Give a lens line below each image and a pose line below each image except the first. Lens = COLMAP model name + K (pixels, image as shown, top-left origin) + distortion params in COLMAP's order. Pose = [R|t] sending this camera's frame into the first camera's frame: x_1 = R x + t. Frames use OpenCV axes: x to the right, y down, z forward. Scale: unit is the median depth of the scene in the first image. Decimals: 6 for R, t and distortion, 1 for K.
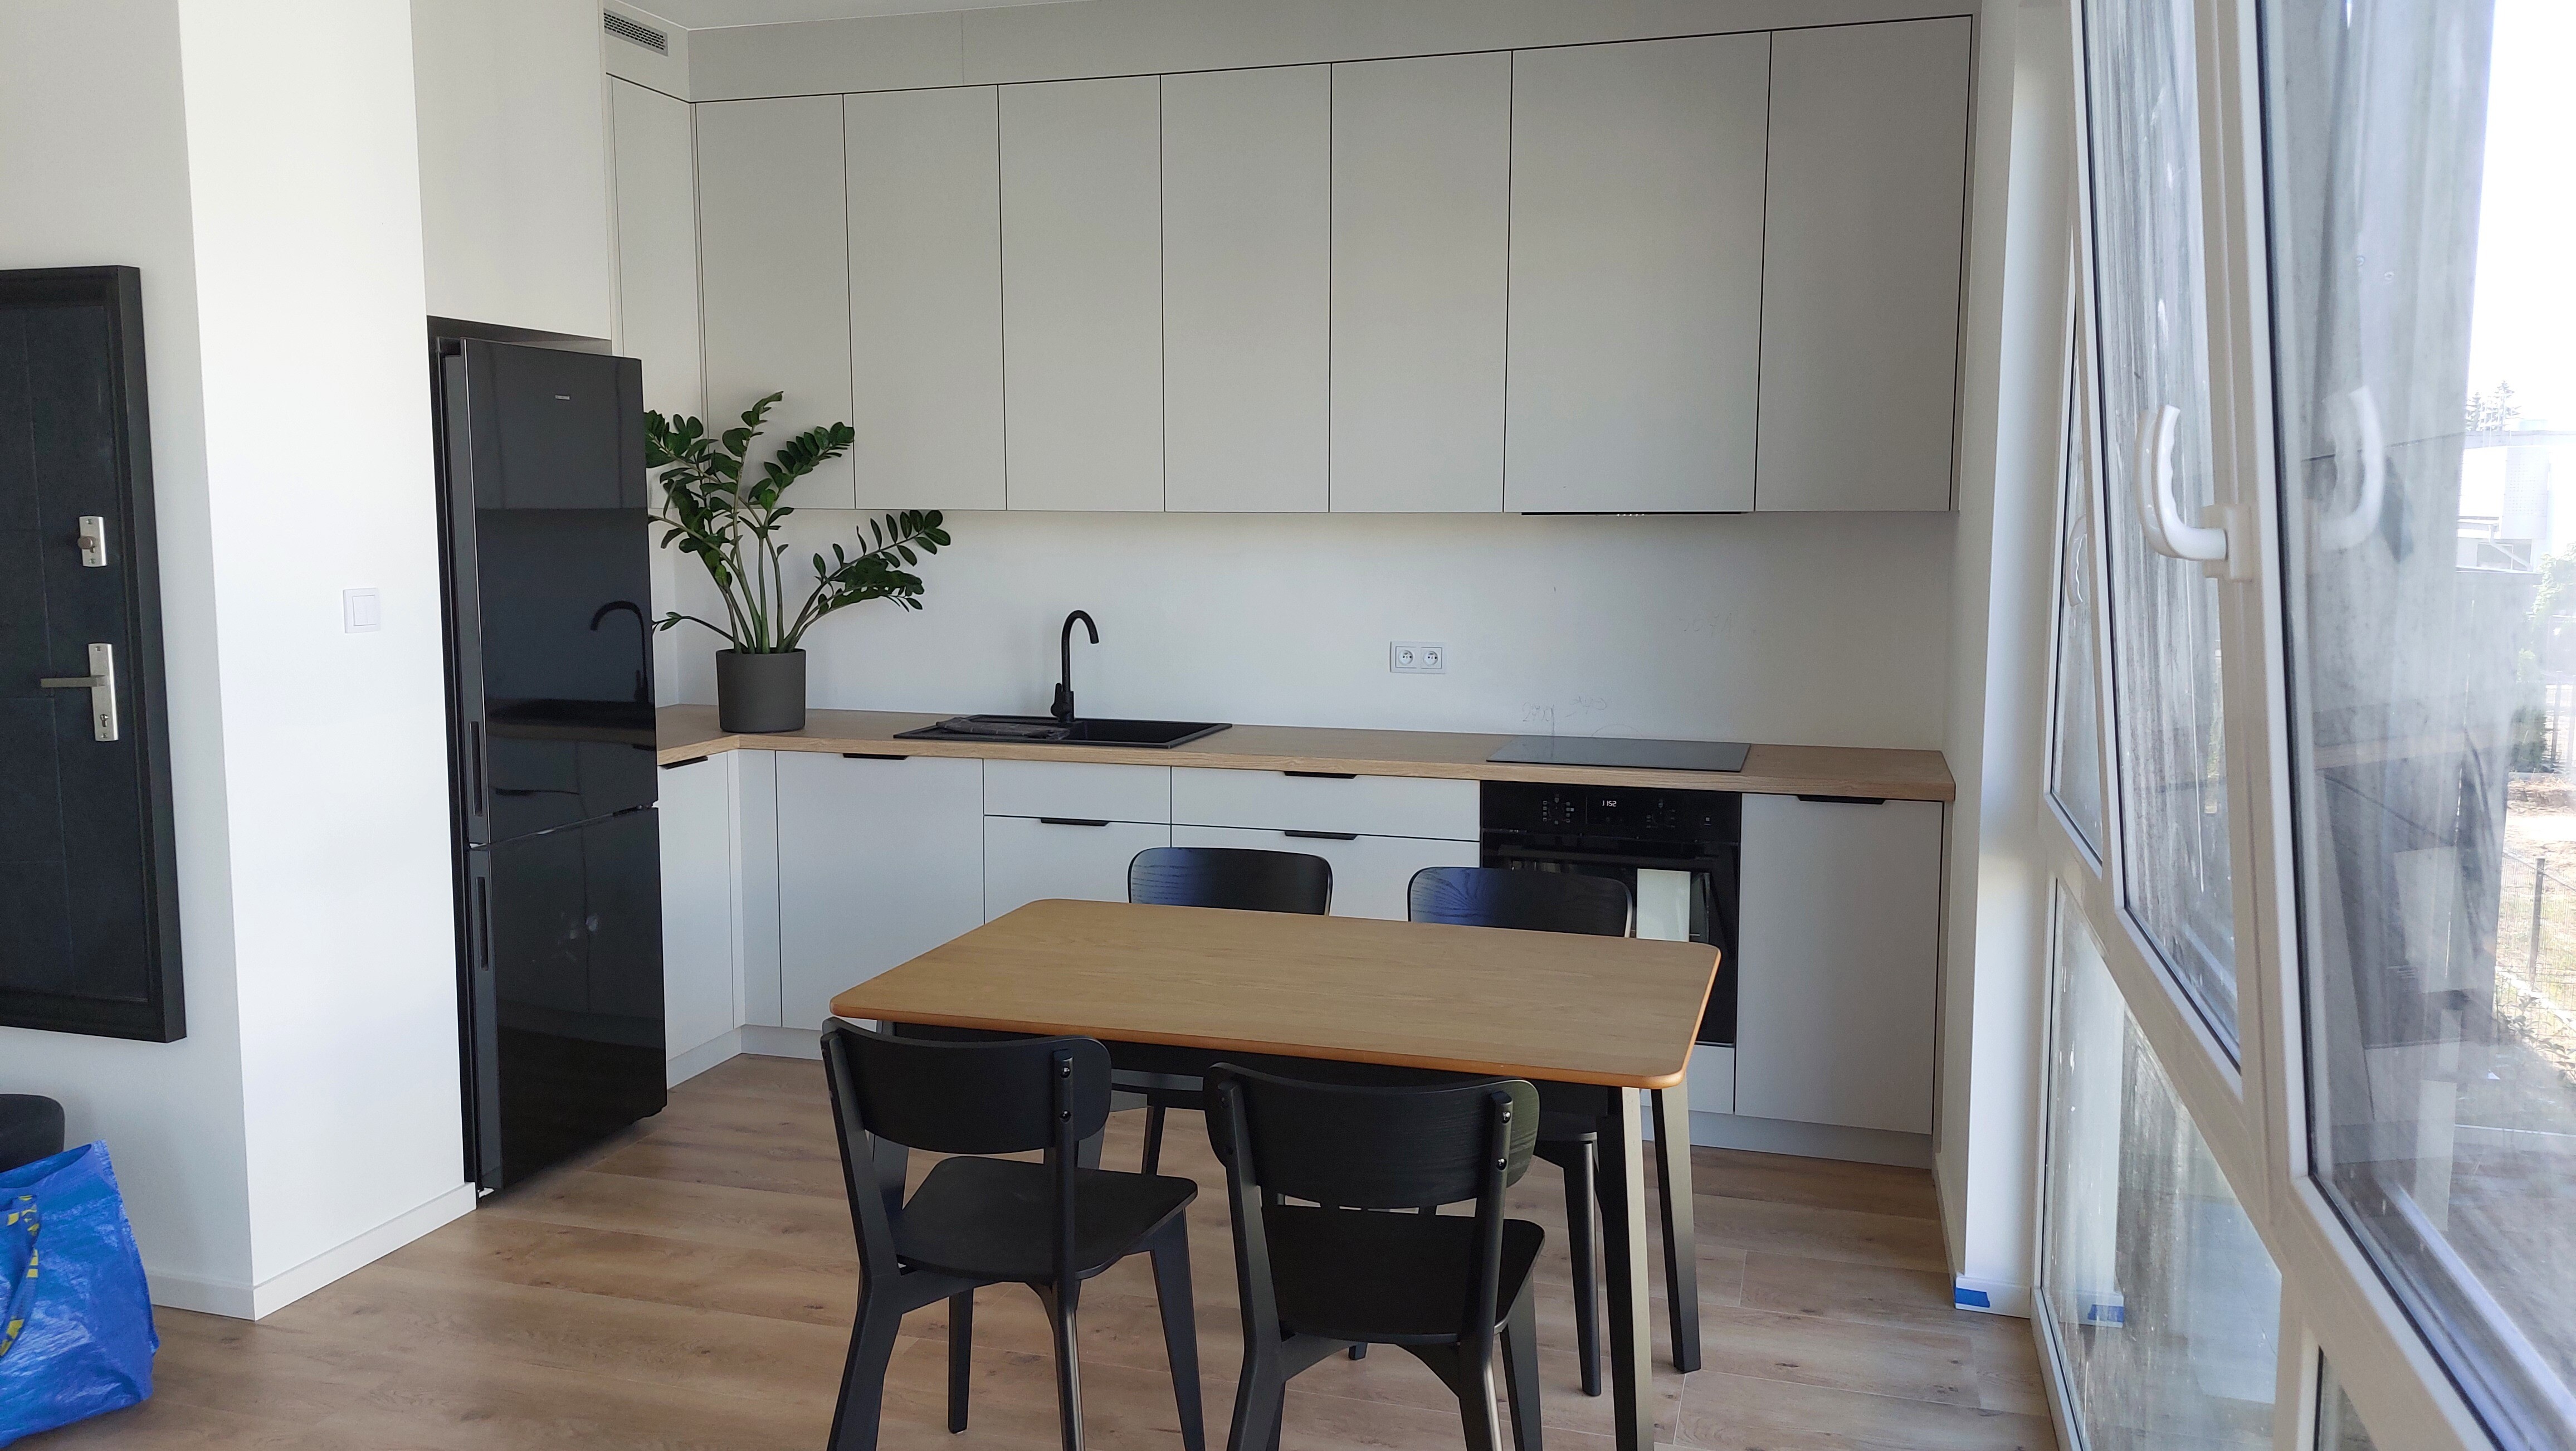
lens RADIAL K [[1846.0, 0, 1306.8], [0, 1846.0, 700.7], [0, 0, 1]] dist [0.047470, -0.006385]
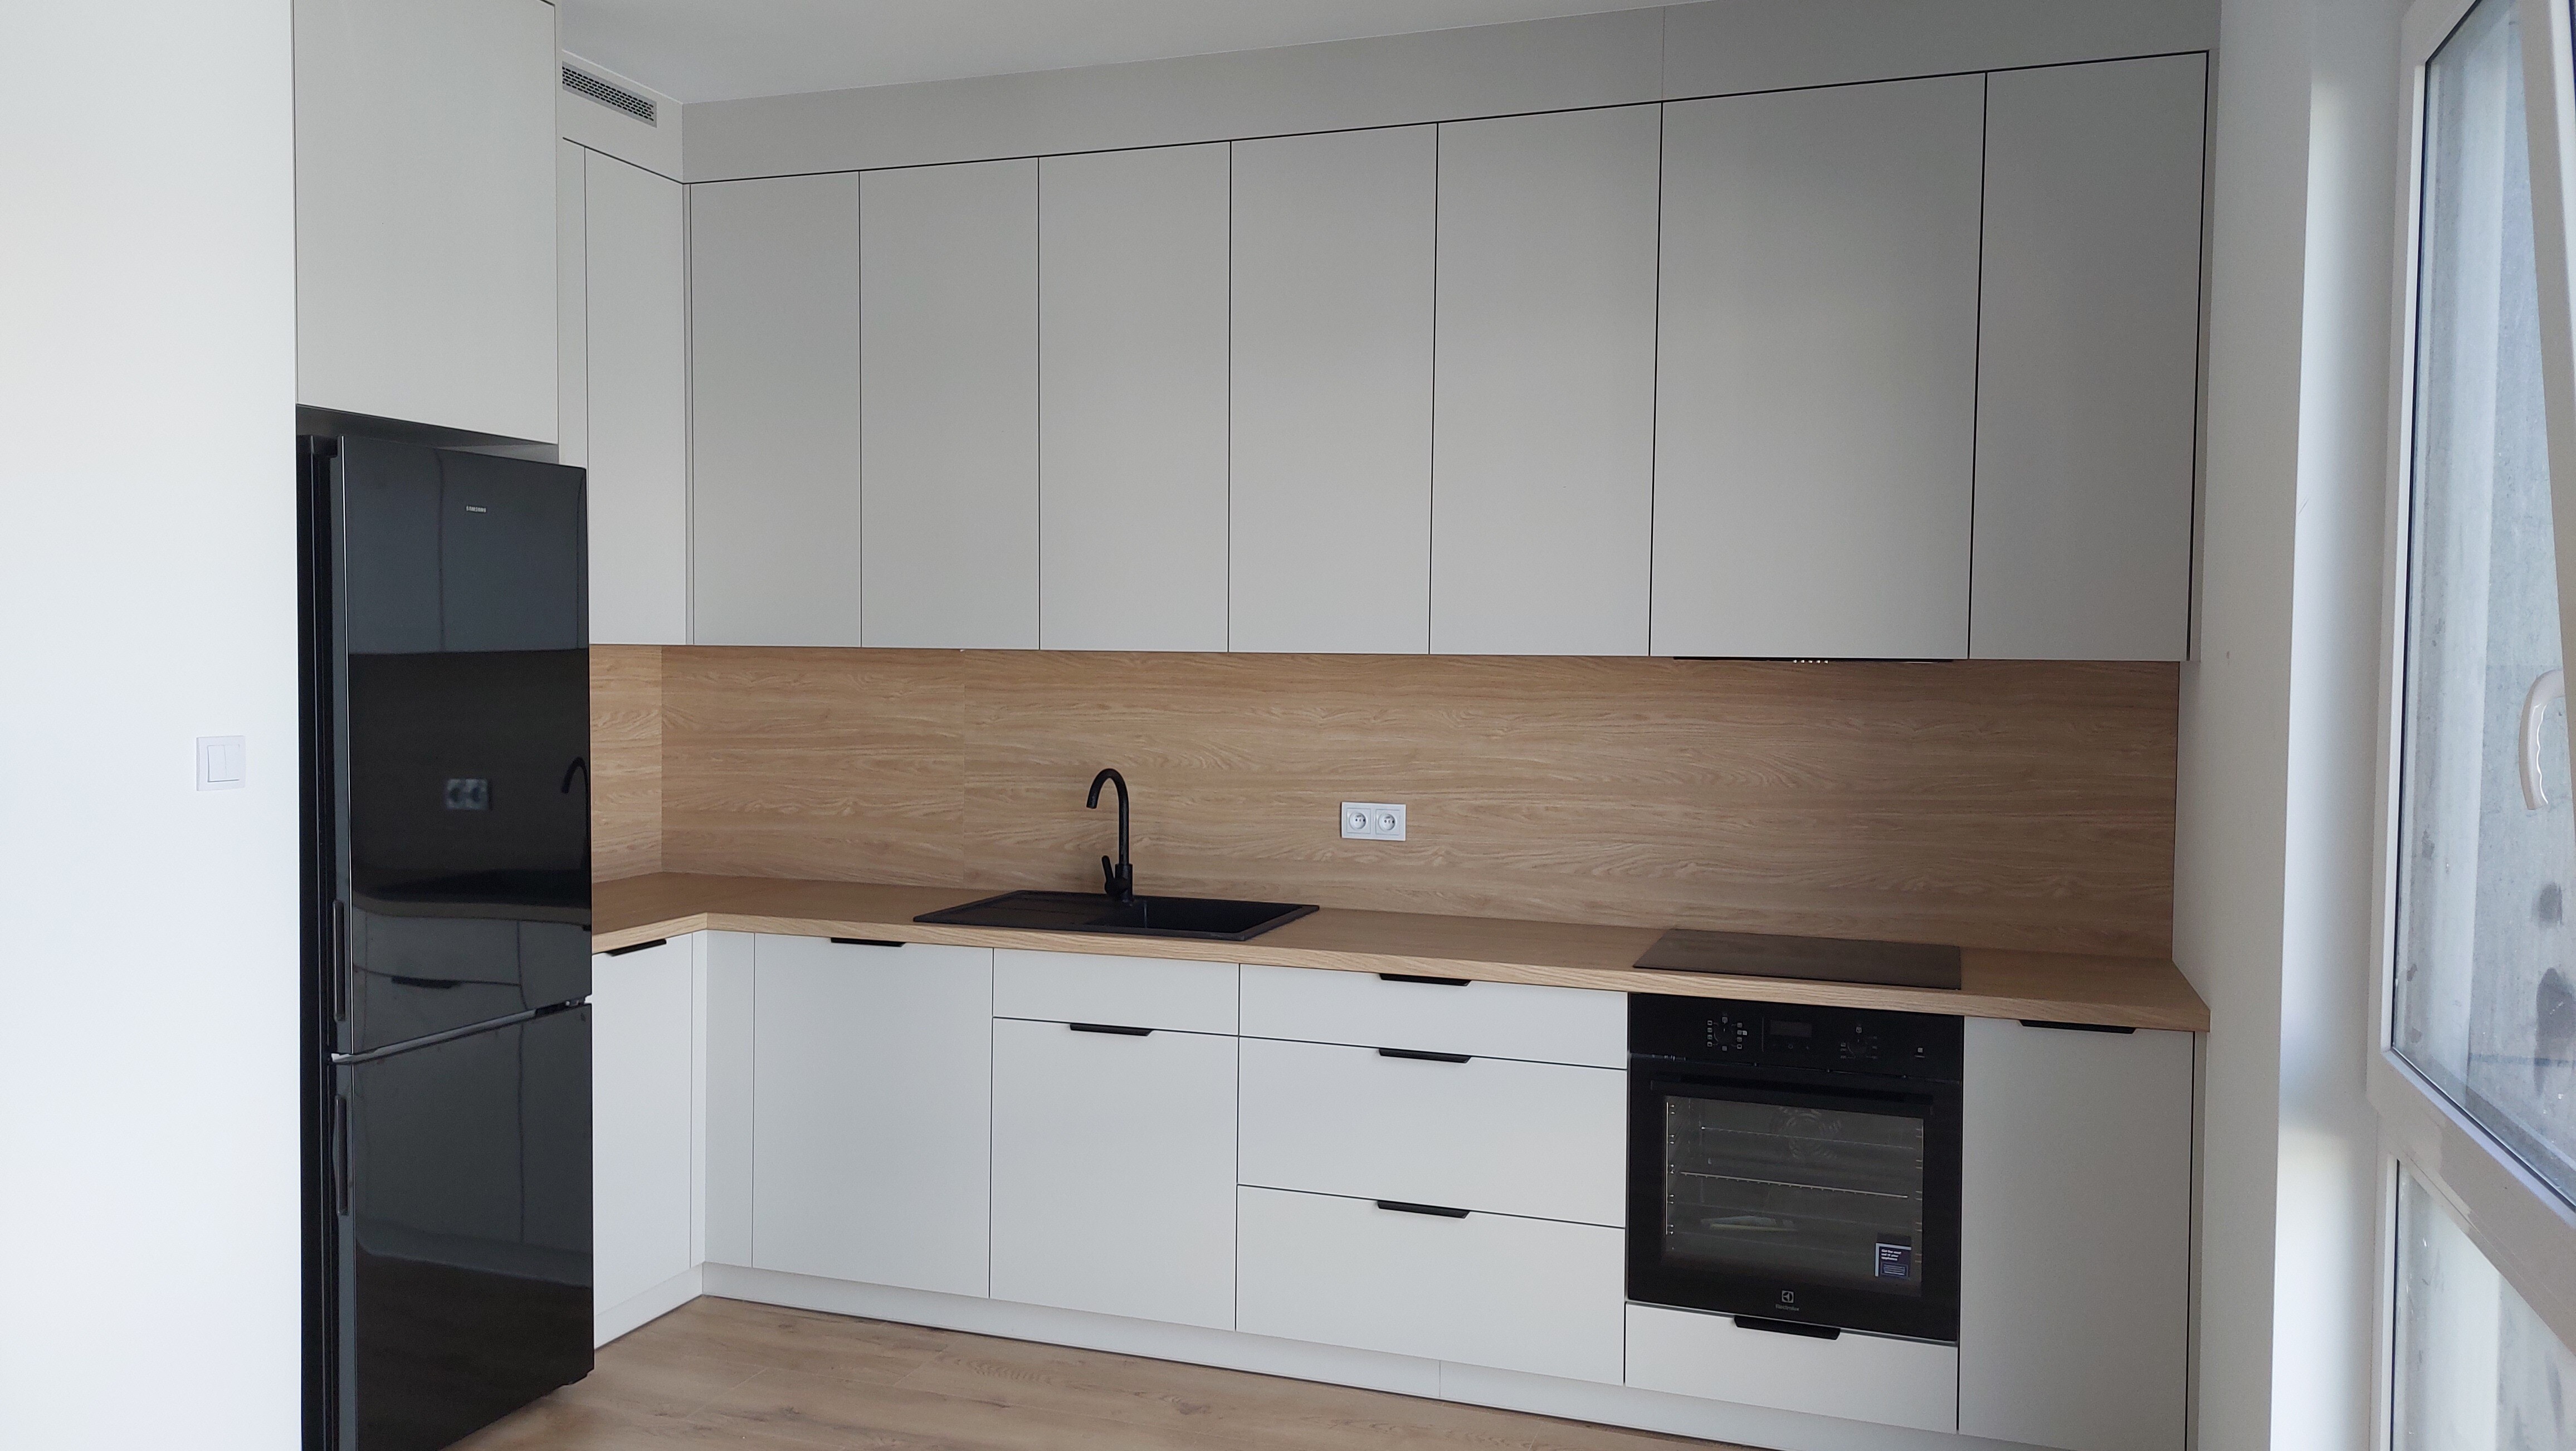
lens RADIAL K [[1846.0, 0, 1303.7], [0, 1846.0, 728.8], [0, 0, 1]] dist [0.047470, -0.006385]
pose [[0.997978, 0.009233, -0.062887, 0.016414], [-0.012995, 0.998133, -0.059674, -0.017706], [0.062219, 0.060371, 0.996235, 0.169382]]
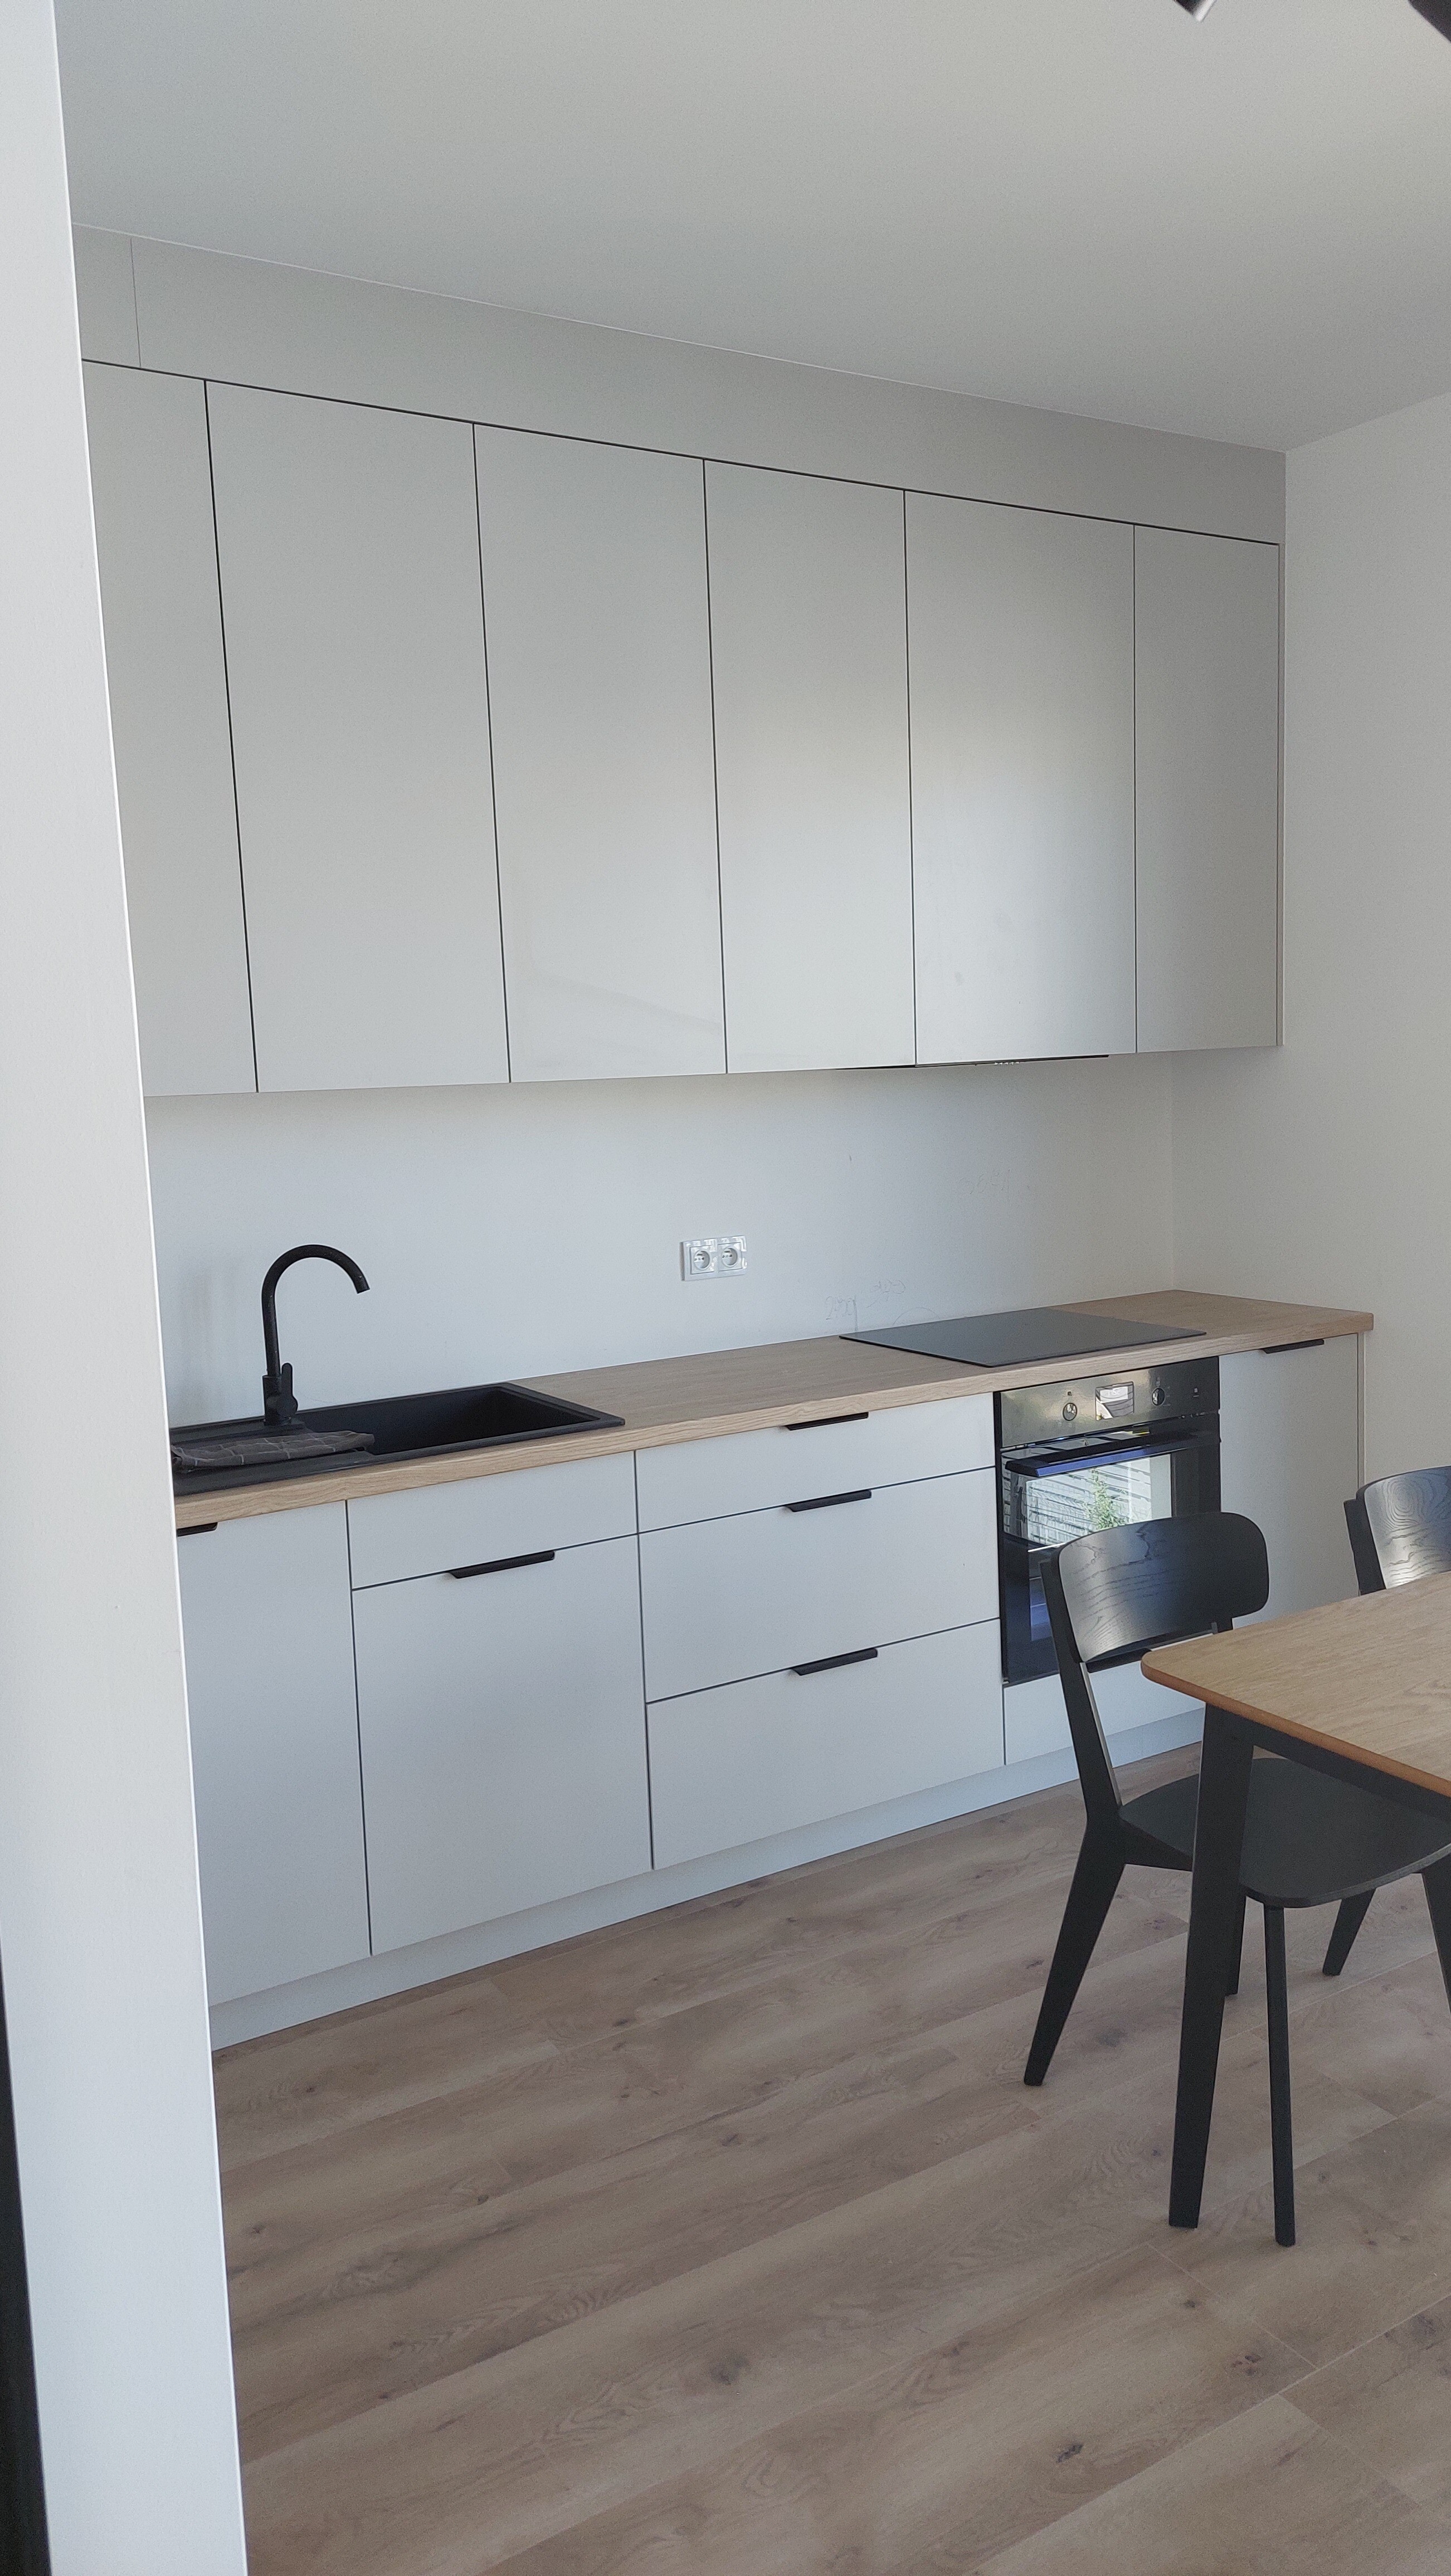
lens RADIAL K [[1846.0, 0, 716.9], [0, 1846.0, 1275.5], [0, 0, 1]] dist [0.047470, -0.006385]
pose [[0.687013, -0.117428, 0.717094, -0.504720], [0.121807, 0.991503, 0.045666, -0.053032], [-0.716363, 0.055974, 0.695479, 0.465705]]
